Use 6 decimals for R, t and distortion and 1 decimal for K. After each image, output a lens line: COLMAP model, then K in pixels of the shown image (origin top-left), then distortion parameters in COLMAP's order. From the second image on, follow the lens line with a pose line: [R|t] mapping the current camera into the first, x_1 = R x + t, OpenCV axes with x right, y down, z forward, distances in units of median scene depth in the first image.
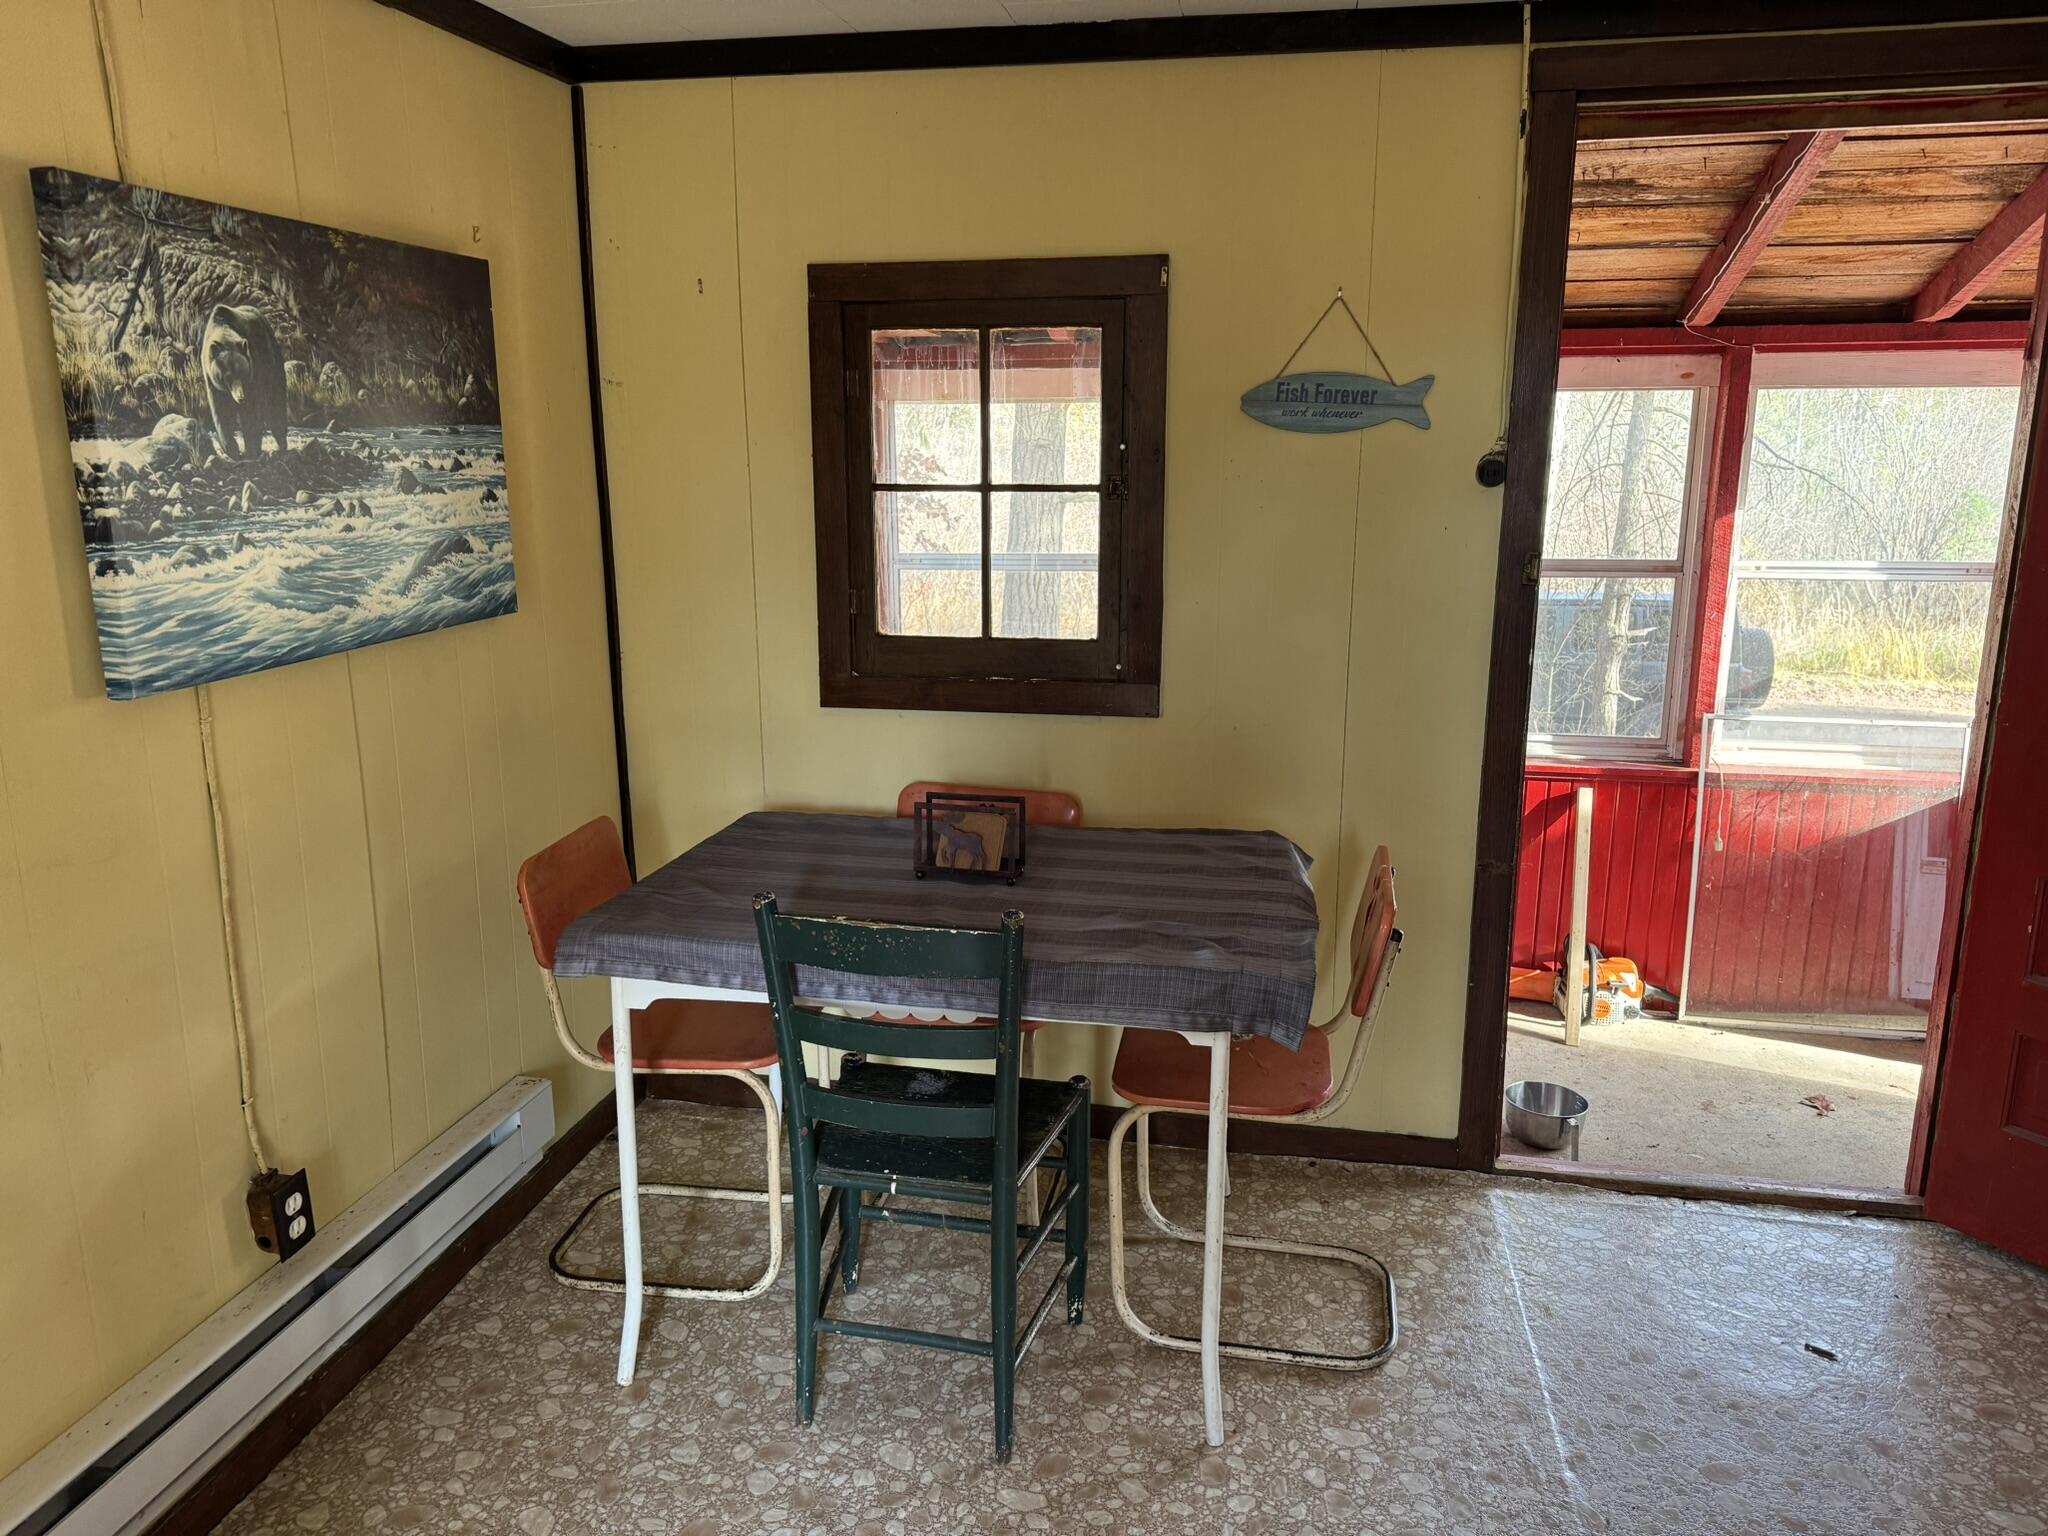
lens RADIAL K [[1442.6, 0, 1030.9], [0, 1442.6, 810.4], [0, 0, 1]] dist [0.025859, -0.035215]
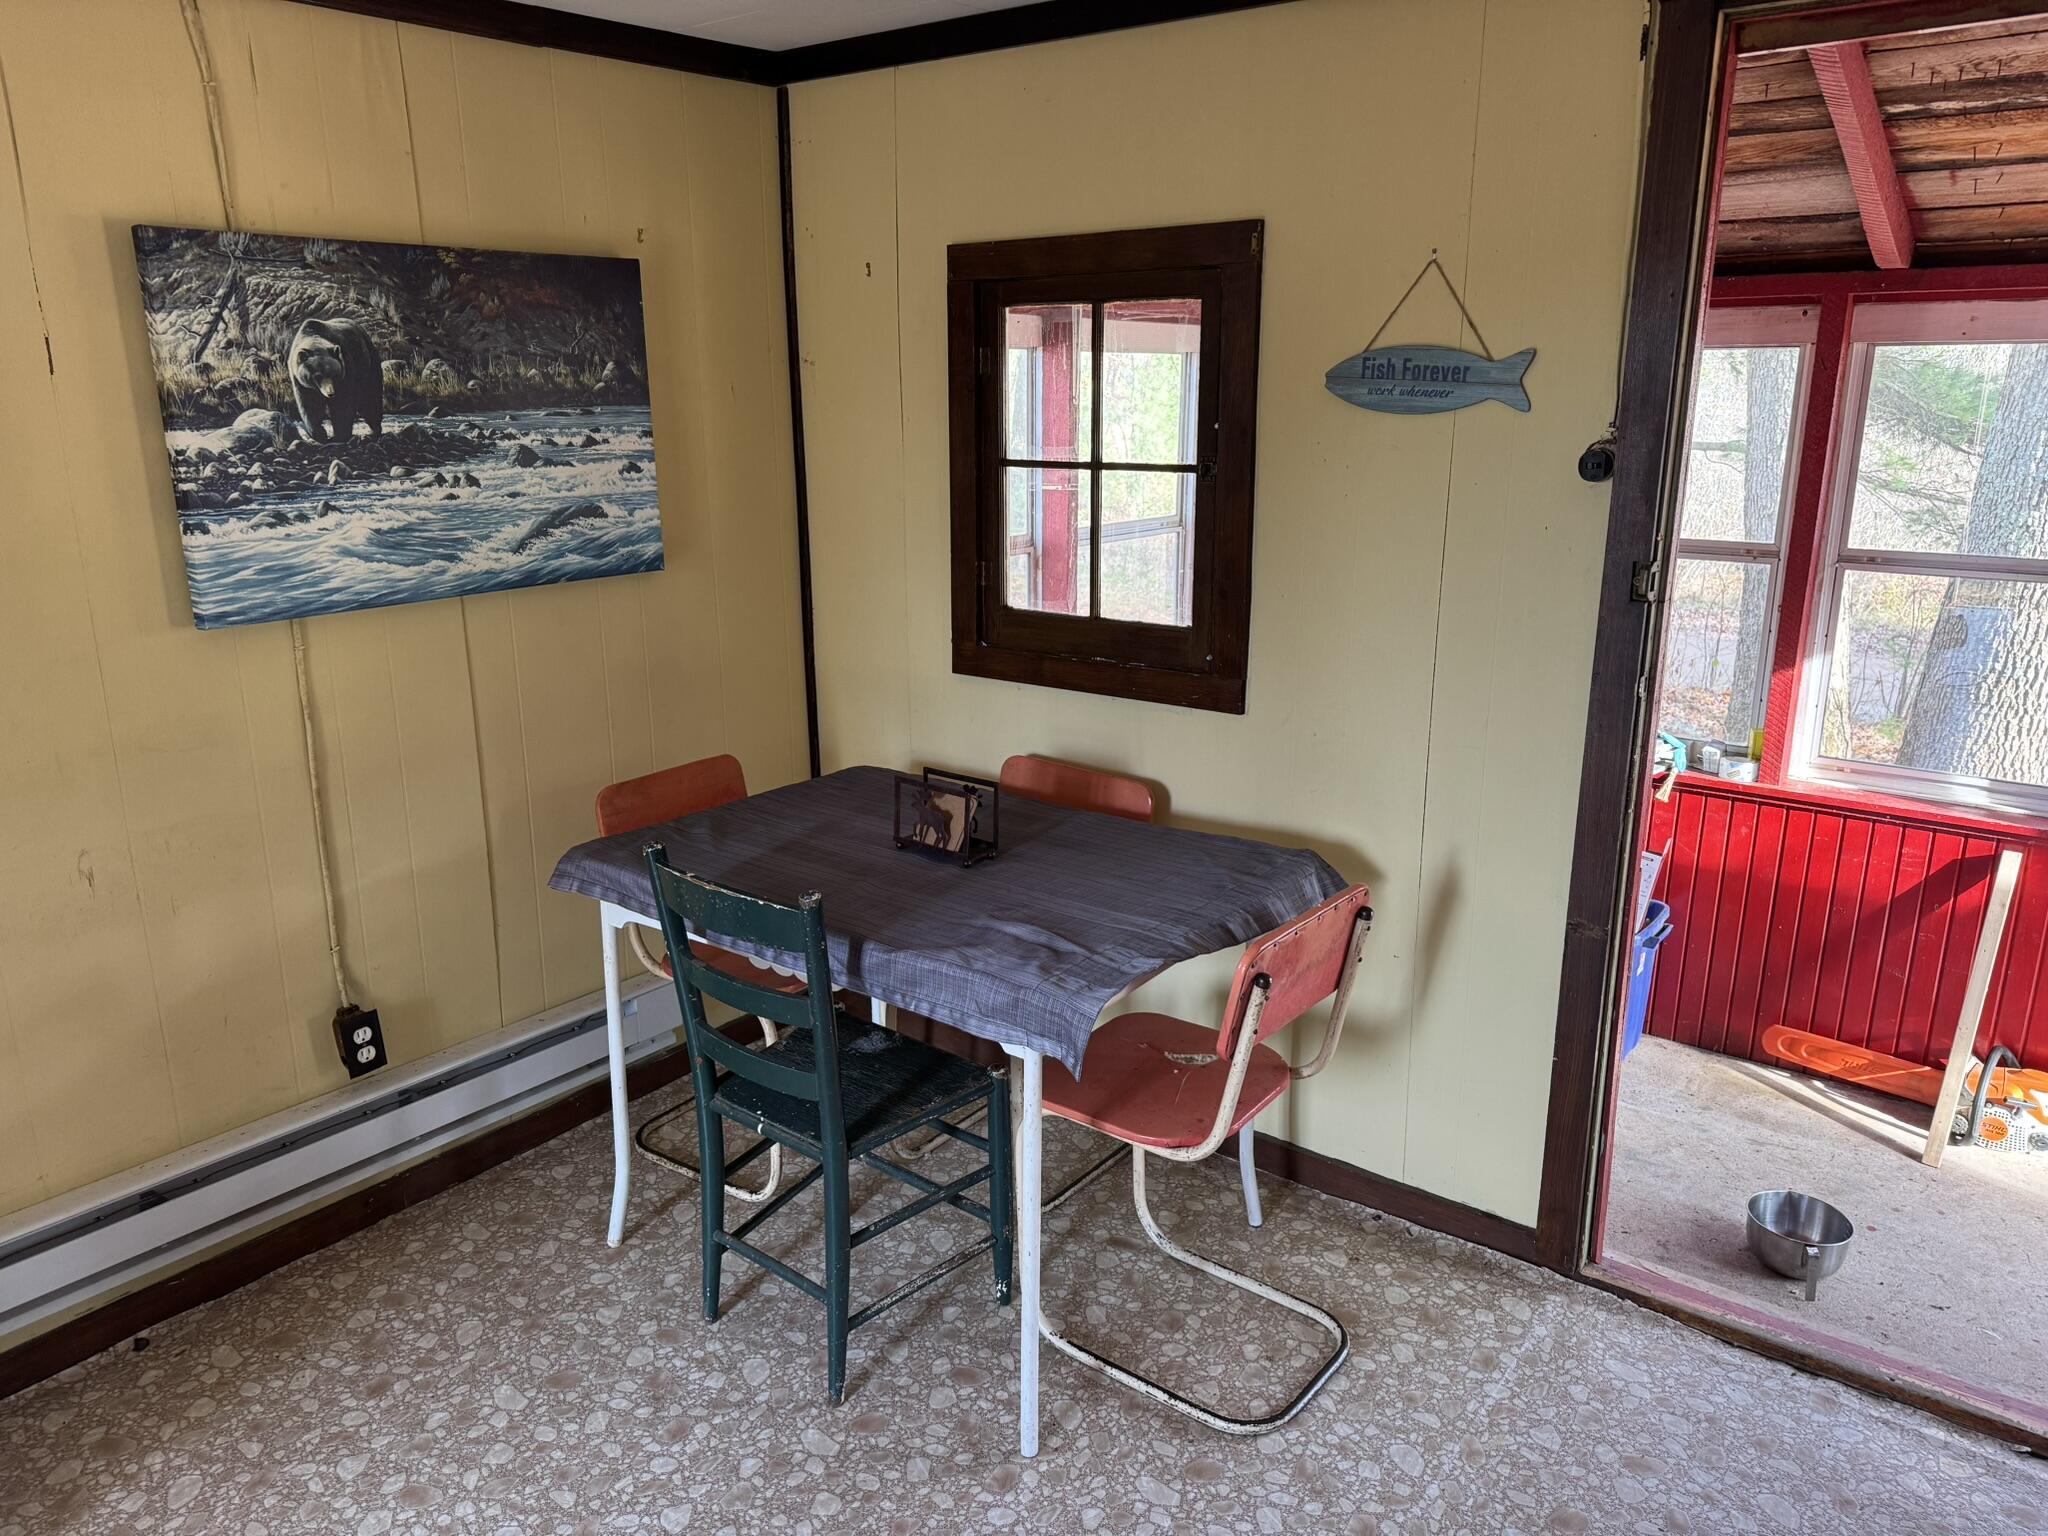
lens RADIAL K [[1442.6, 0, 1038.5], [0, 1442.6, 813.7], [0, 0, 1]] dist [0.025859, -0.035215]
pose [[0.892112, 0.126949, -0.433613, 0.471928], [-0.108299, 0.991820, 0.067563, -0.060228], [0.438643, -0.013314, 0.898563, 0.110864]]
